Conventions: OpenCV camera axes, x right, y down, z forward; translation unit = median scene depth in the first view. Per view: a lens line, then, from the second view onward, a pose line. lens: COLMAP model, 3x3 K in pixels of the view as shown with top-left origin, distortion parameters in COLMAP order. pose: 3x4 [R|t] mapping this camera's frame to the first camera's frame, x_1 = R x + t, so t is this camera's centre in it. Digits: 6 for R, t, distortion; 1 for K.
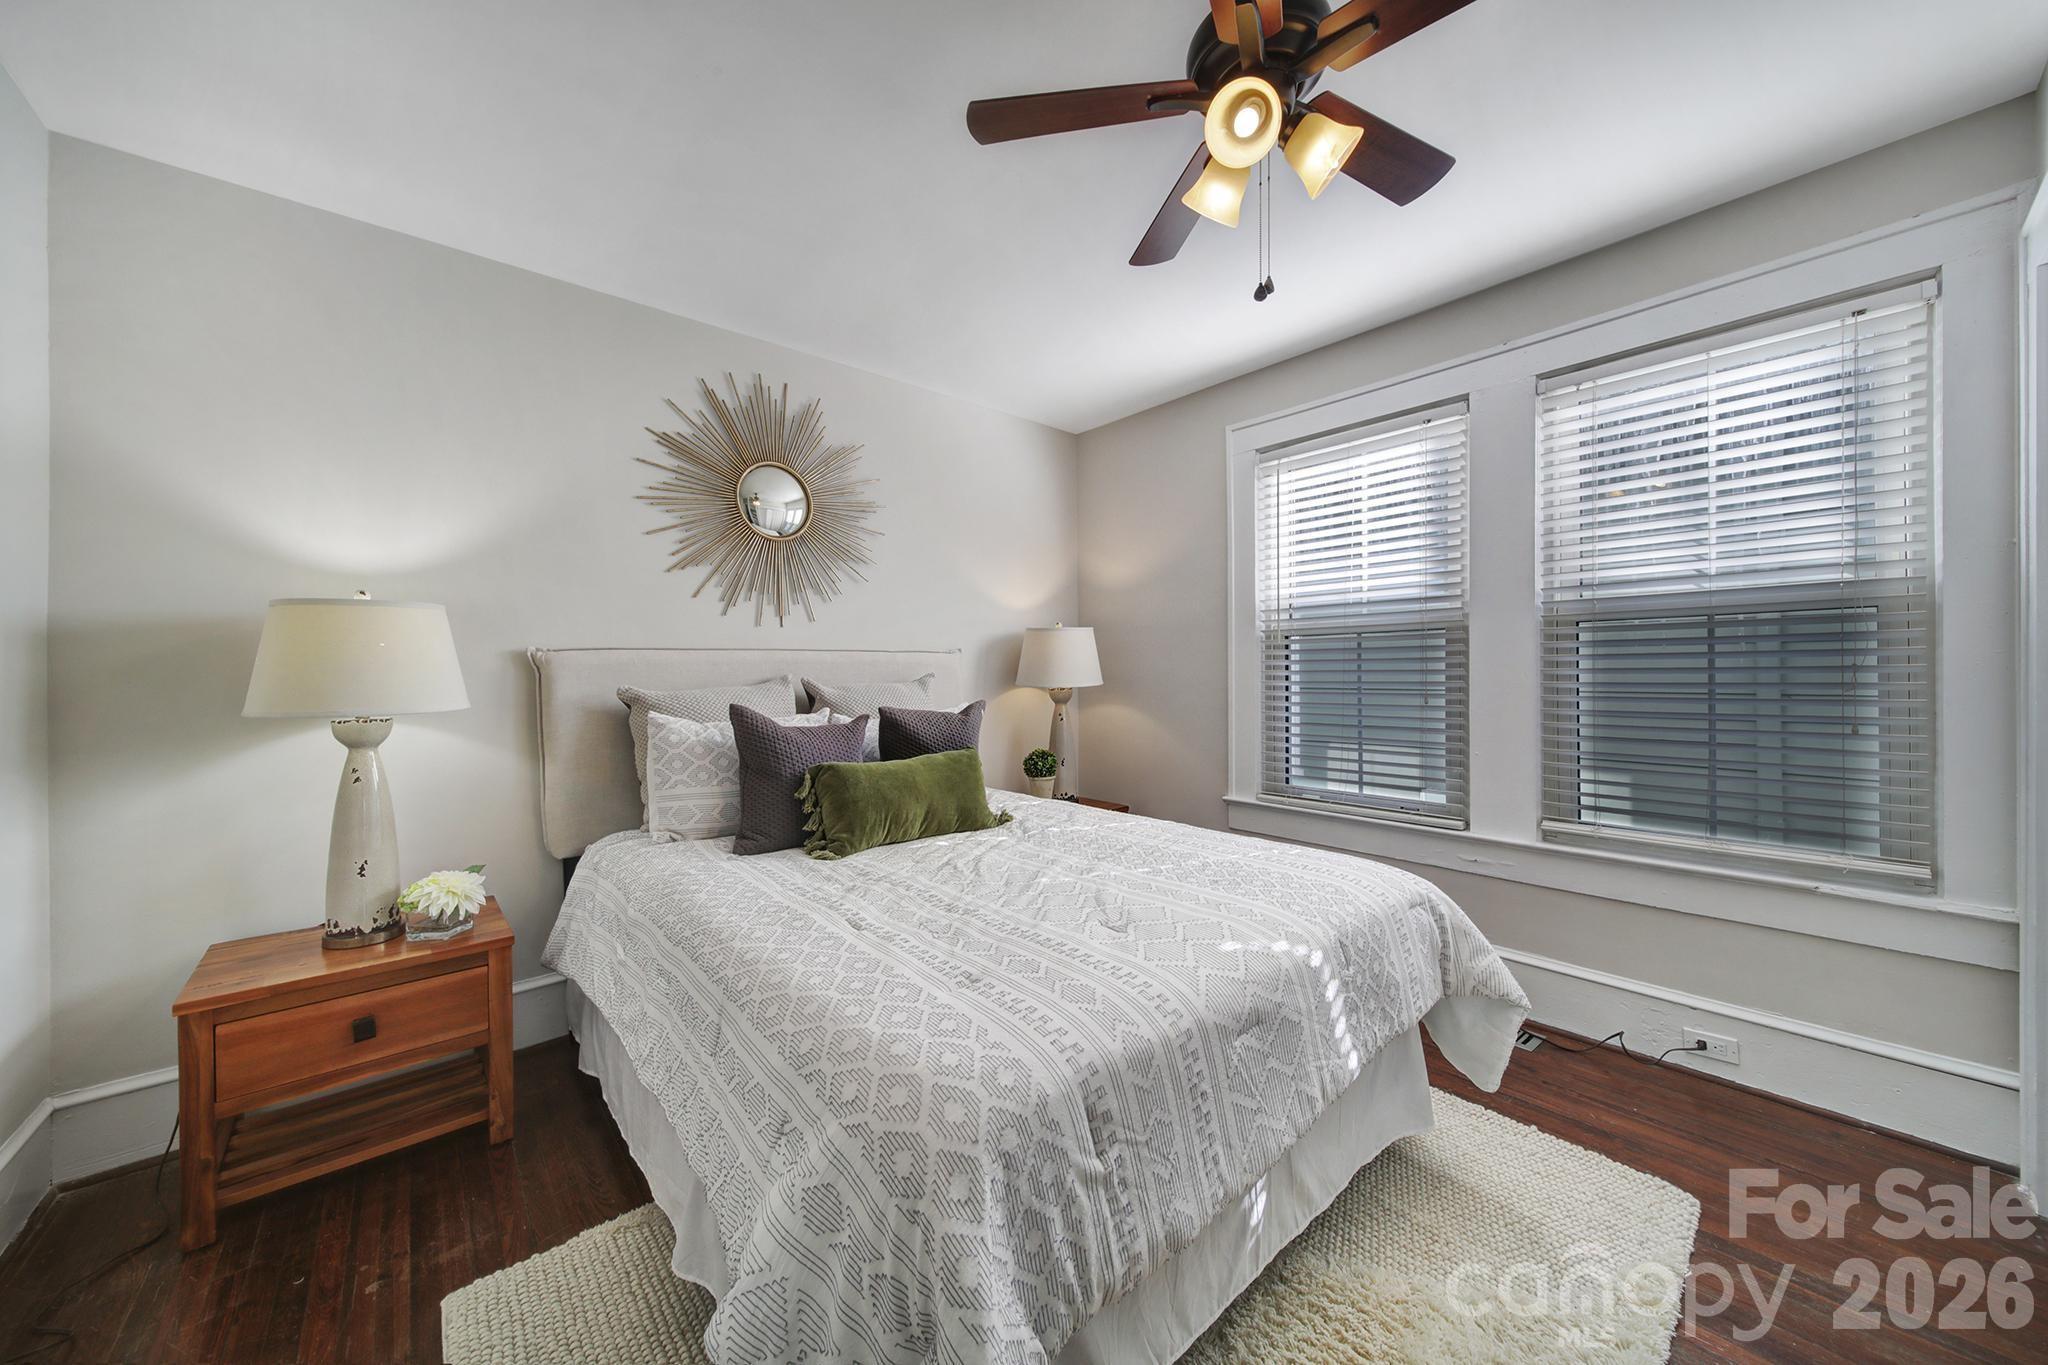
lens RADIAL K [[719.2, 0, 1025.6], [0, 719.2, 676.3], [0, 0, 1]] dist [0.000177, -0.000302]
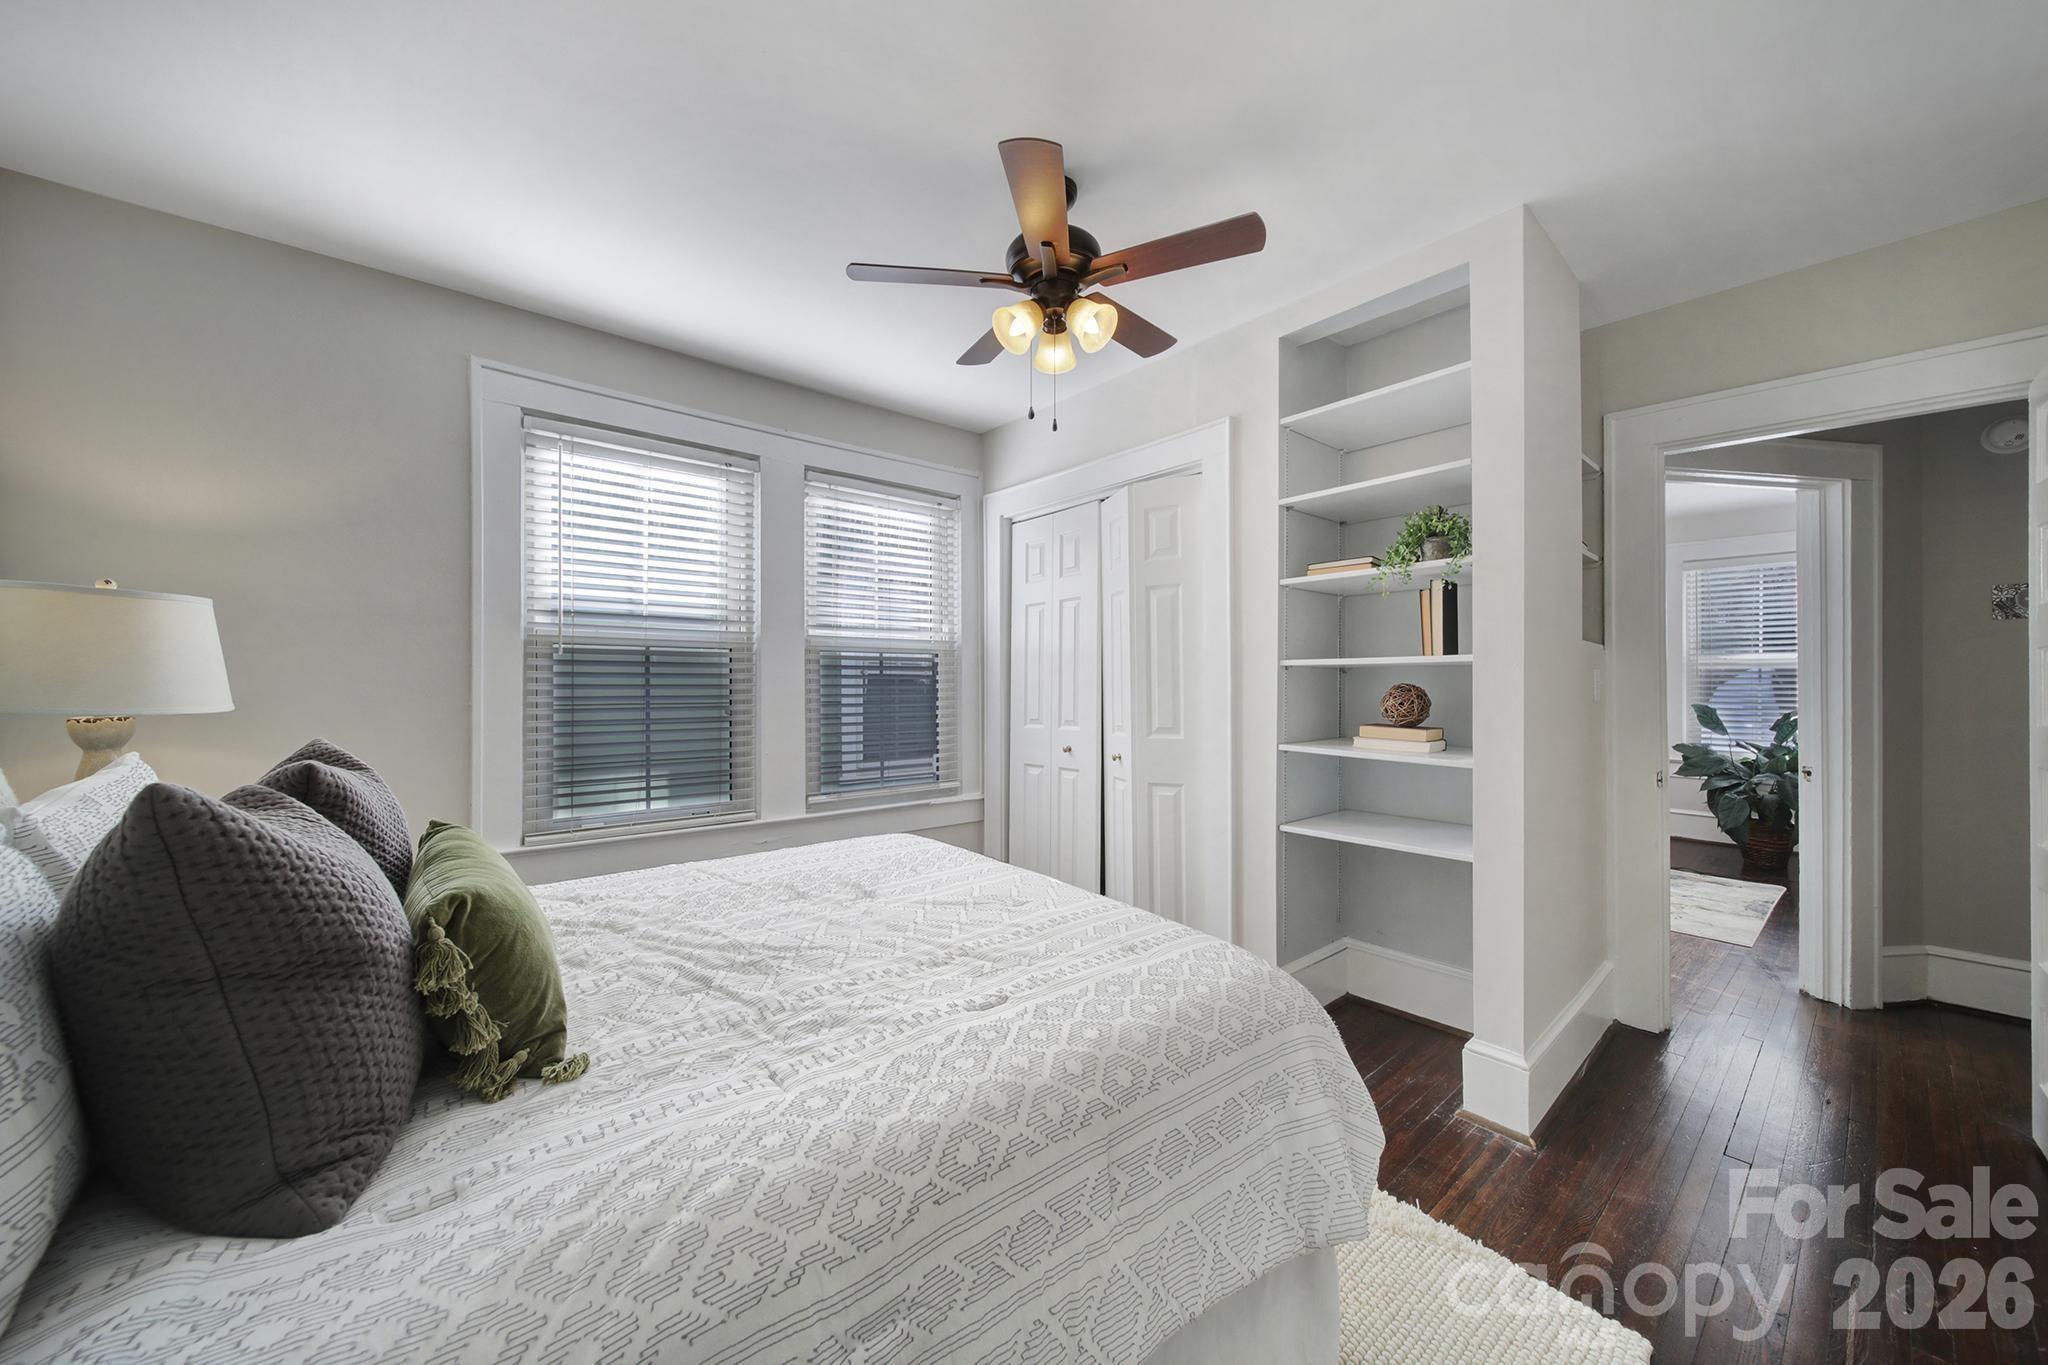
lens RADIAL K [[719.2, 0, 1025.6], [0, 719.2, 676.3], [0, 0, 1]] dist [0.000177, -0.000302]
pose [[0.015622, 0.020181, 0.999674, -0.571362], [0.002323, 0.999793, -0.020219, 0.002214], [-0.999875, 0.002638, 0.015572, 0.526391]]
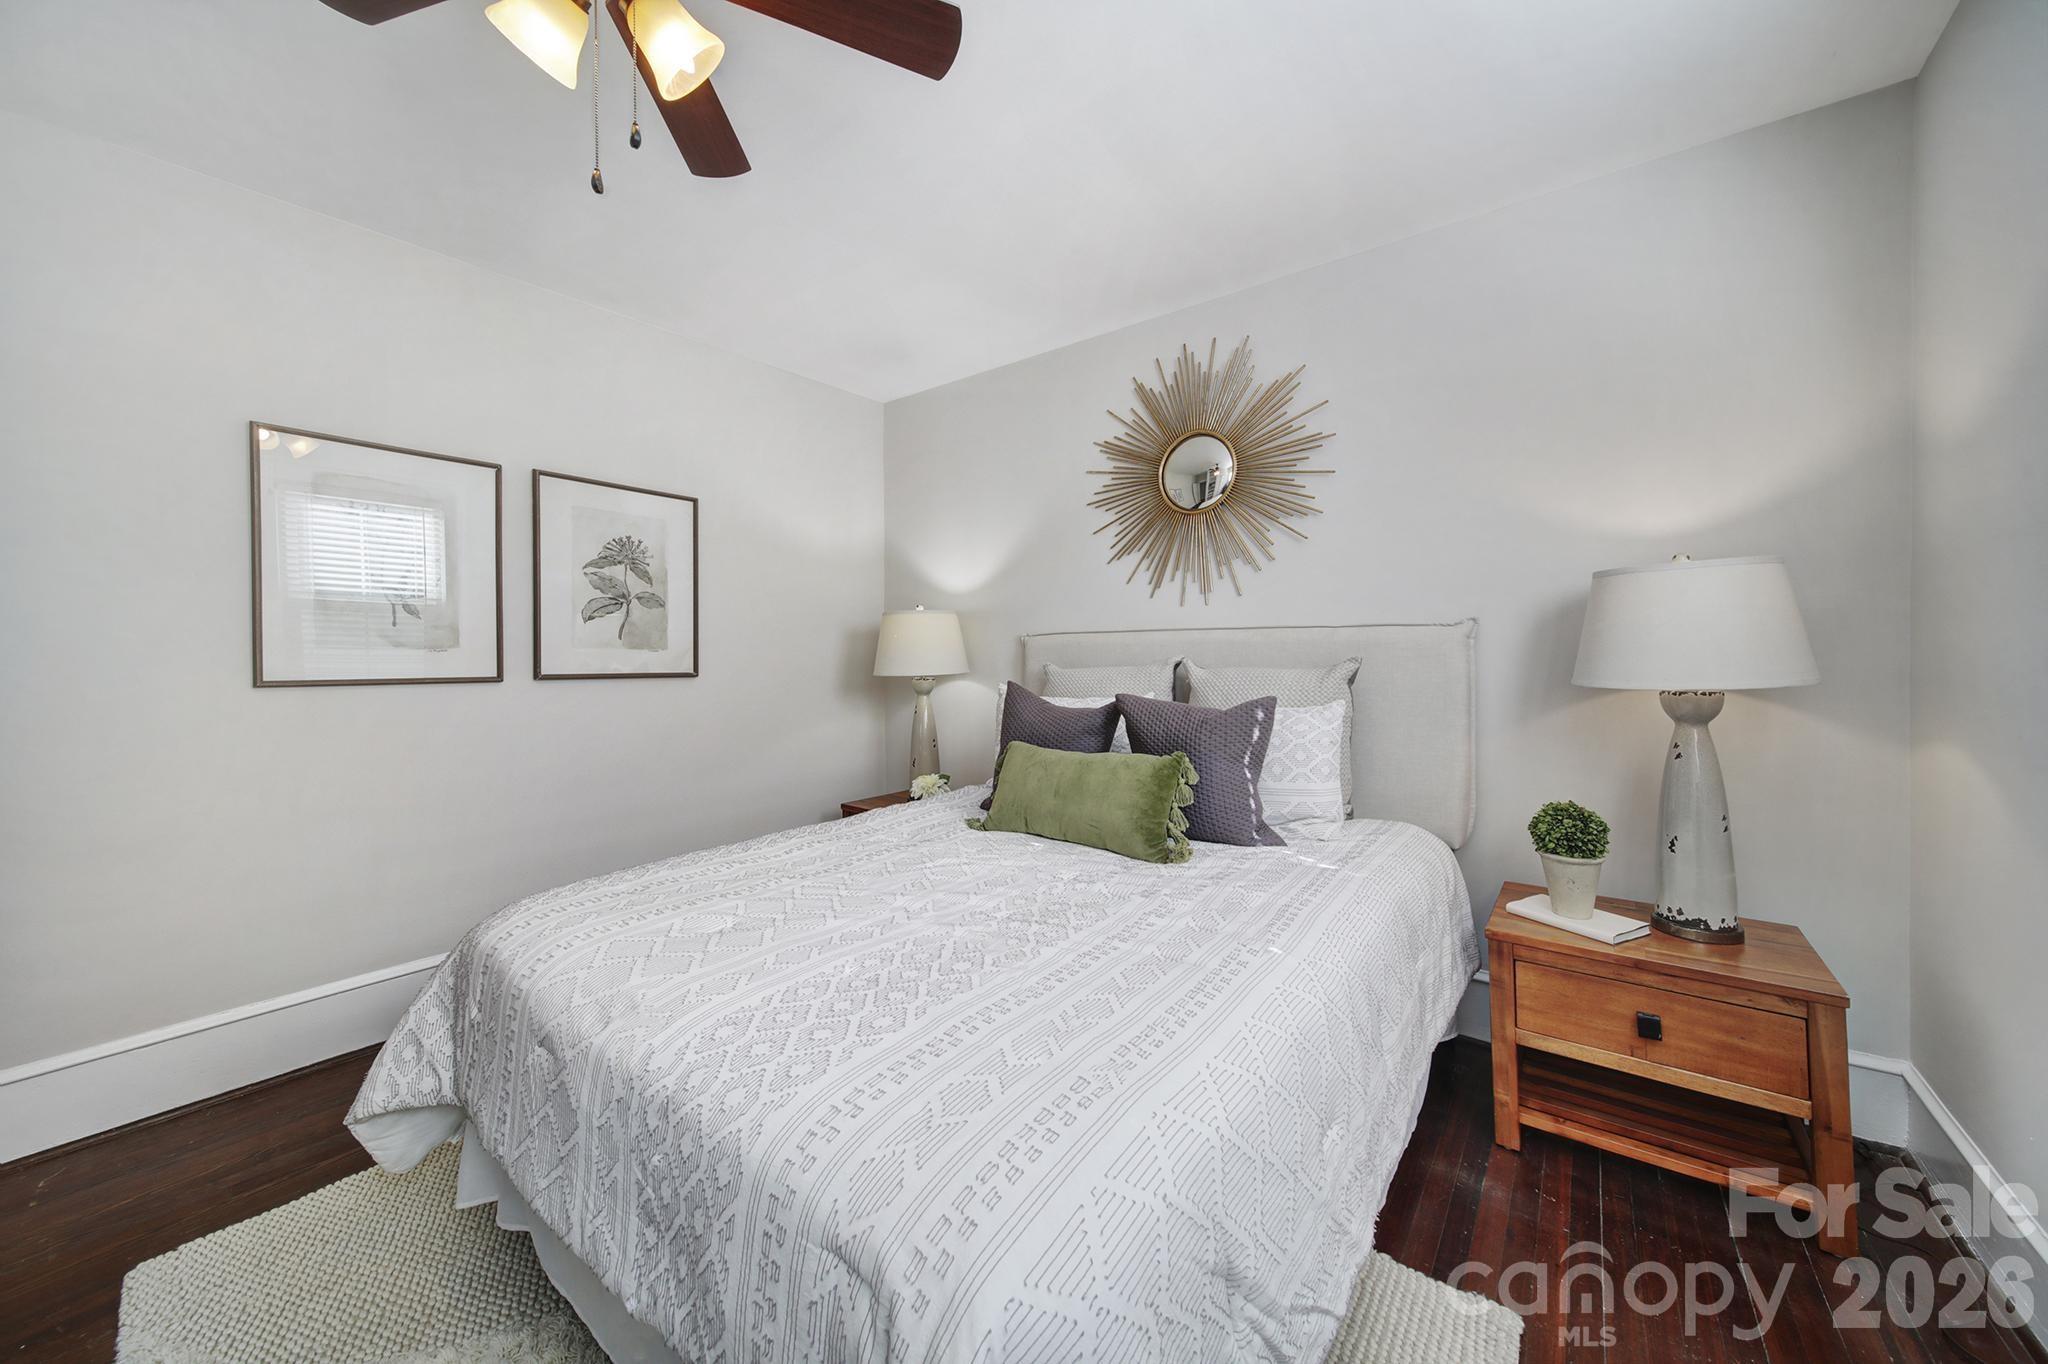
lens RADIAL K [[719.2, 0, 1025.6], [0, 719.2, 675.8], [0, 0, 1]] dist [0.000177, -0.000302]
pose [[0.185376, 0.043886, -0.981687, 0.606418], [-0.009003, 0.999036, 0.042961, -0.015692], [0.982626, 0.000874, 0.185593, 0.663899]]
